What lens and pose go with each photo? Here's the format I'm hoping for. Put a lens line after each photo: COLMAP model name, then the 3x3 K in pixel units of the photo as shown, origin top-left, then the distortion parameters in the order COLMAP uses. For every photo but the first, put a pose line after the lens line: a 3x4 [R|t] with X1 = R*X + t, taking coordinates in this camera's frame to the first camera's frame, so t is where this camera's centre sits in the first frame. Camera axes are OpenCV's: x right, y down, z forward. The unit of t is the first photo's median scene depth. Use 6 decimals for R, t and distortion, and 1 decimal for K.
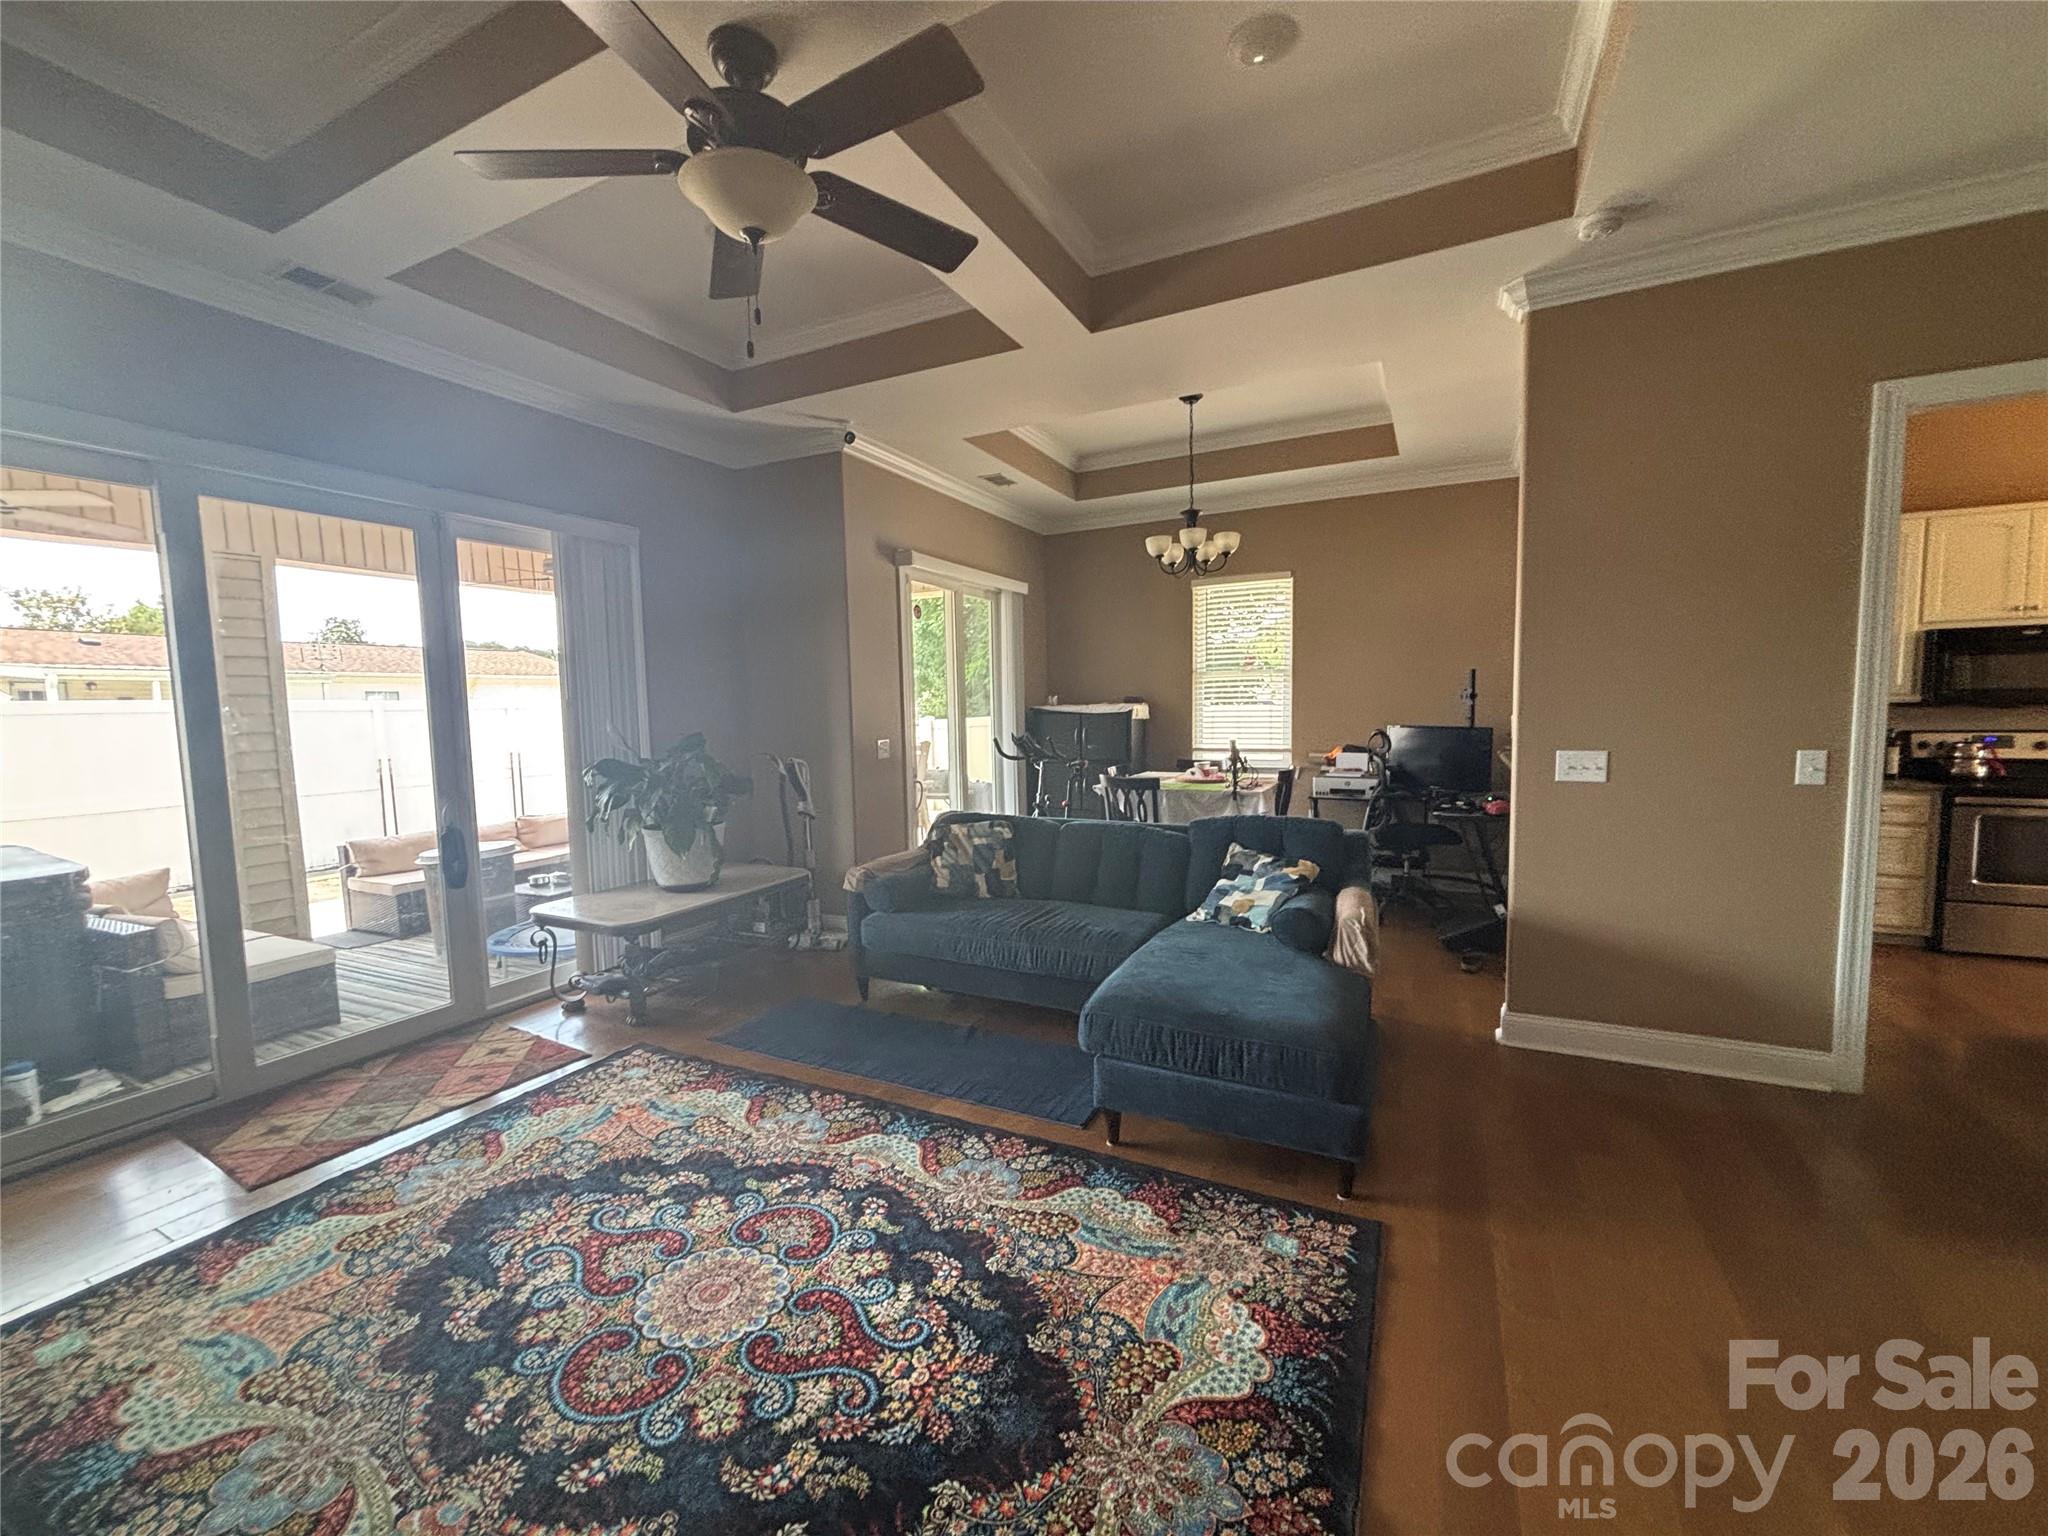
lens RADIAL K [[824.6, 0, 1022.2], [0, 824.6, 769.9], [0, 0, 1]] dist [-0.000643, 0.000723]
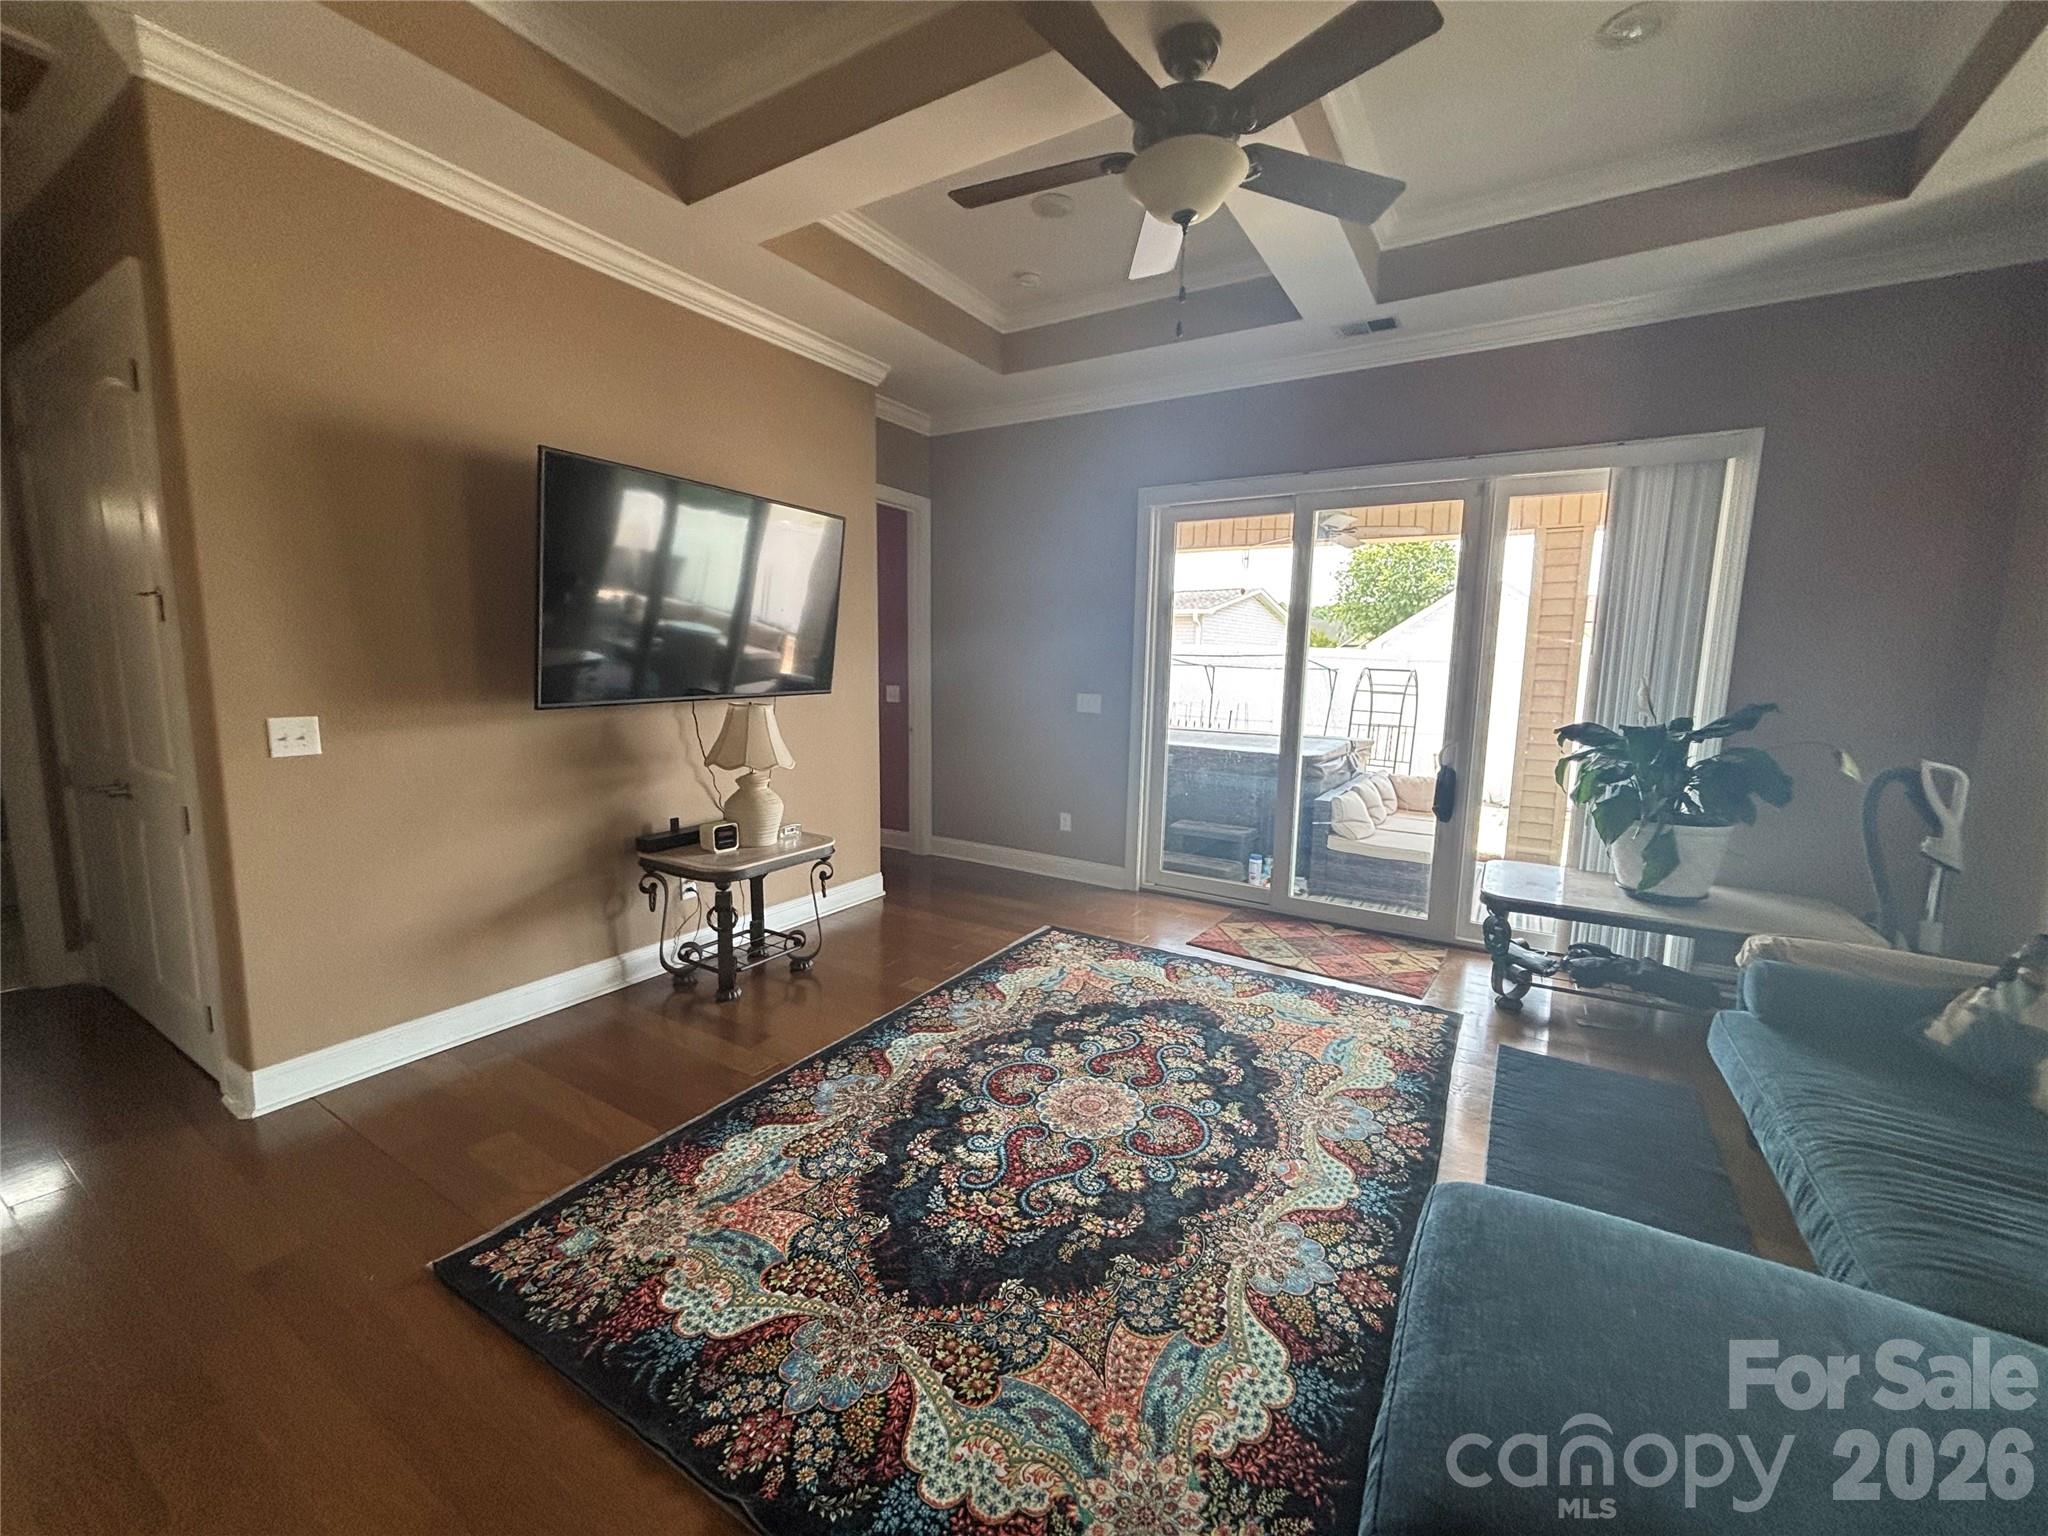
lens RADIAL K [[824.6, 0, 1022.7], [0, 824.6, 768.2], [0, 0, 1]] dist [-0.000643, 0.000723]
pose [[-0.091545, 0.149328, -0.984541, 0.488956], [-0.098083, 0.982533, 0.158144, -0.052235], [0.990959, 0.111044, -0.075299, 0.536440]]
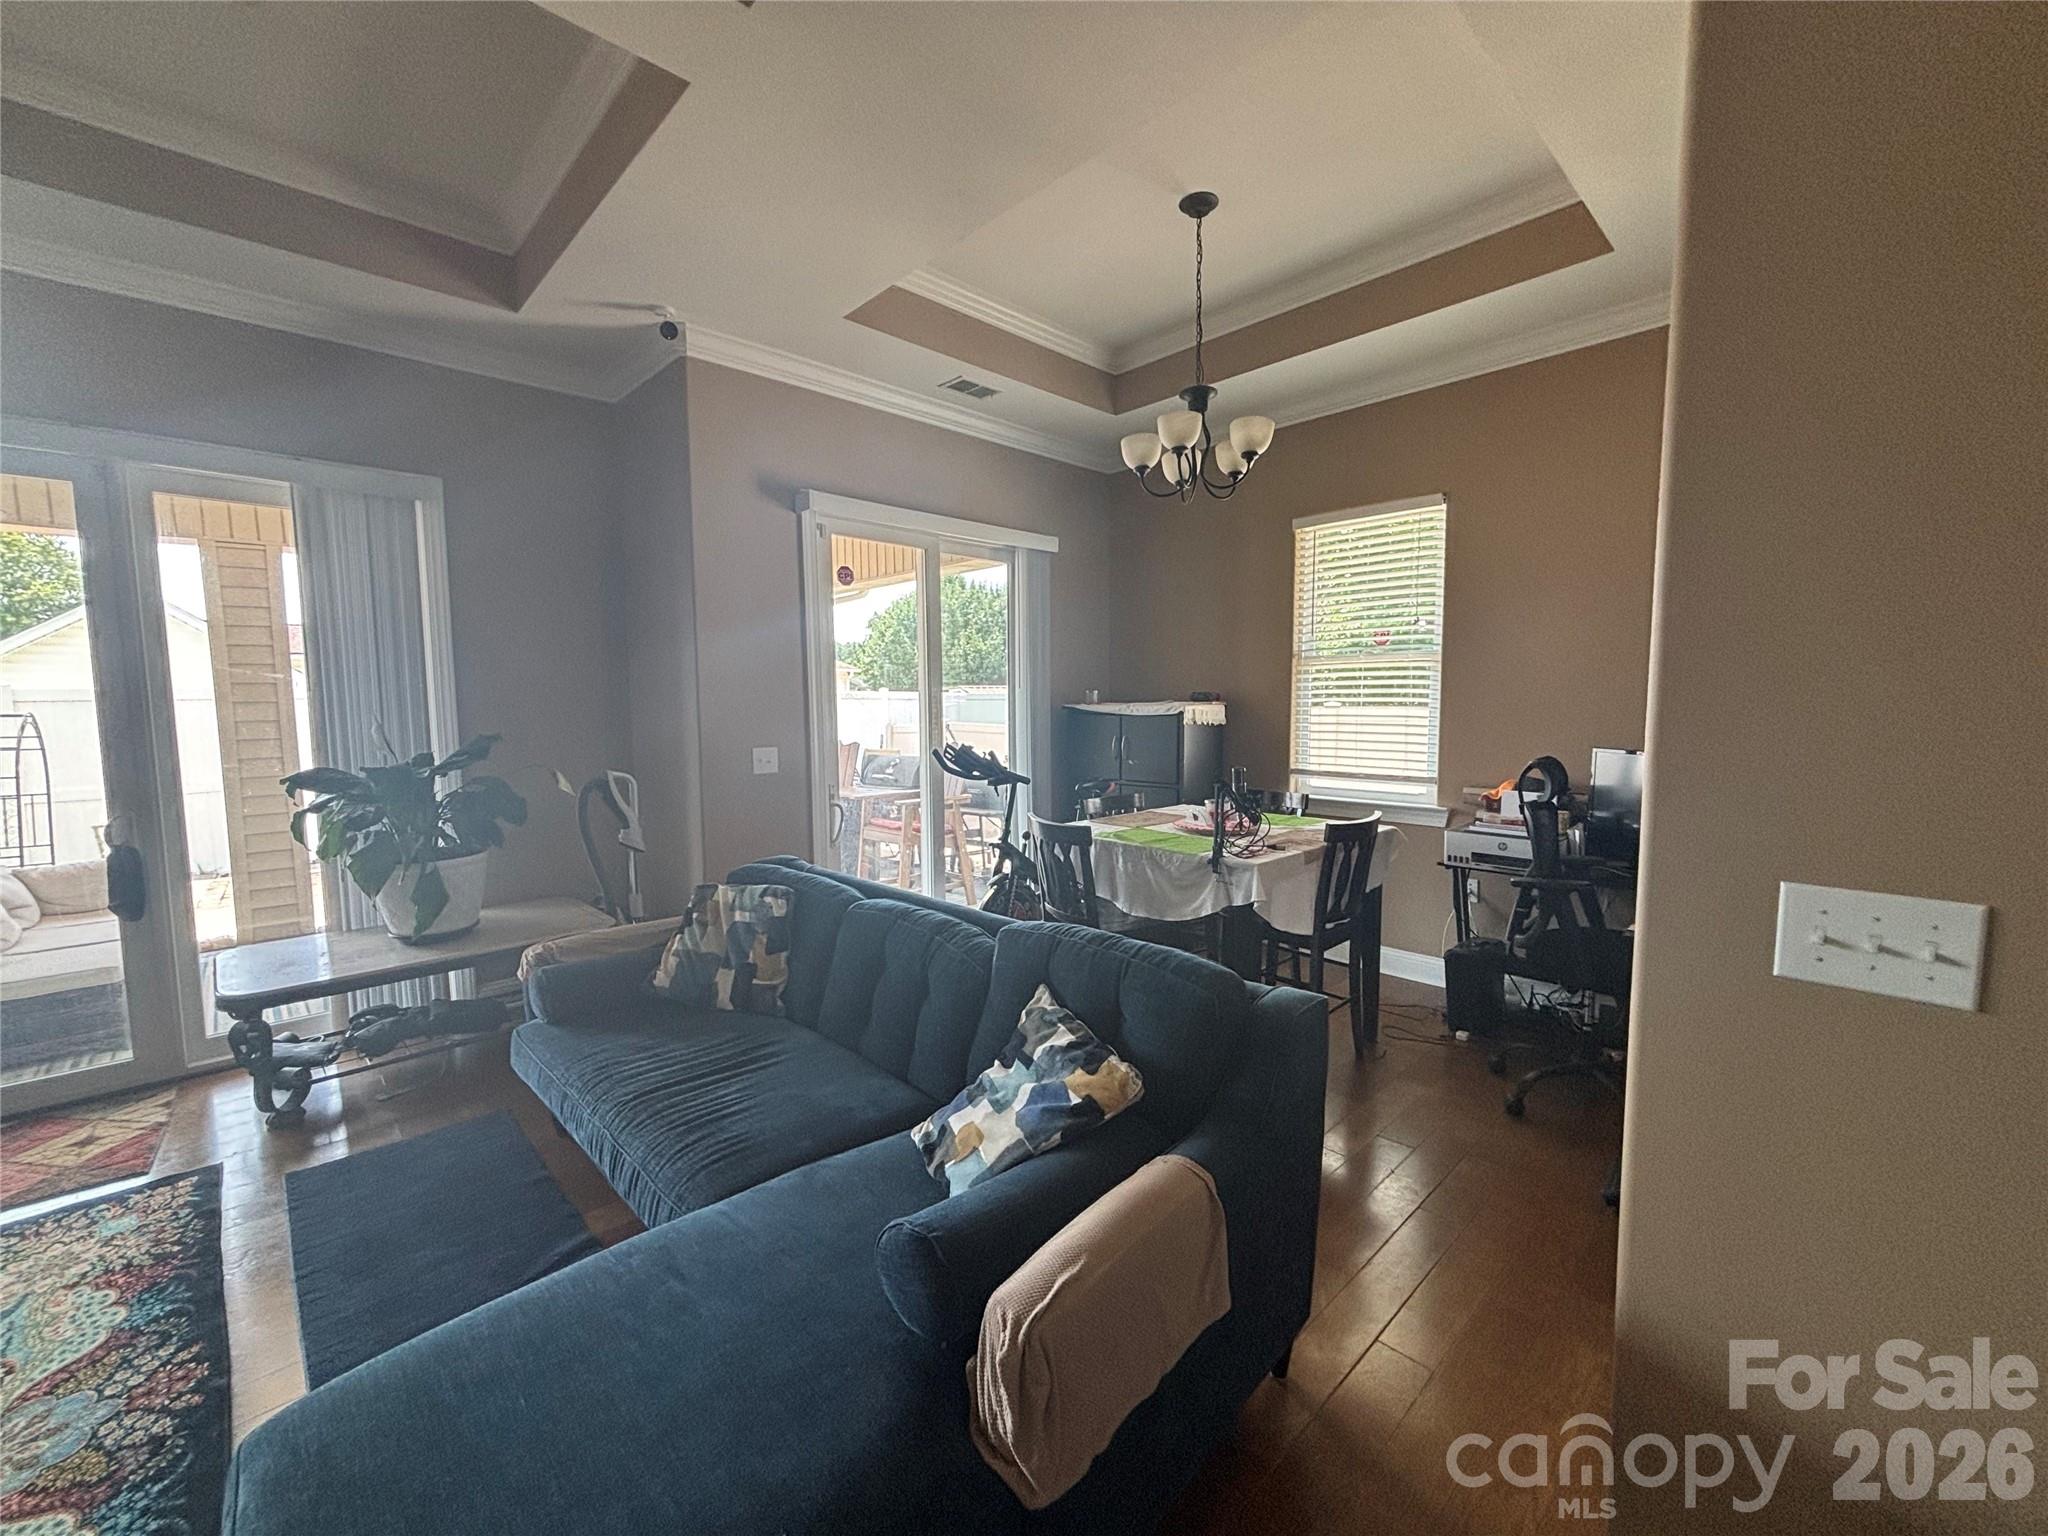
lens RADIAL K [[824.6, 0, 1021.0], [0, 824.6, 769.6], [0, 0, 1]] dist [-0.000643, 0.000723]
pose [[0.940613, 0.040475, -0.337059, 0.440186], [-0.036919, 0.999174, 0.016955, -0.056712], [0.337467, -0.003504, 0.941331, 0.554687]]
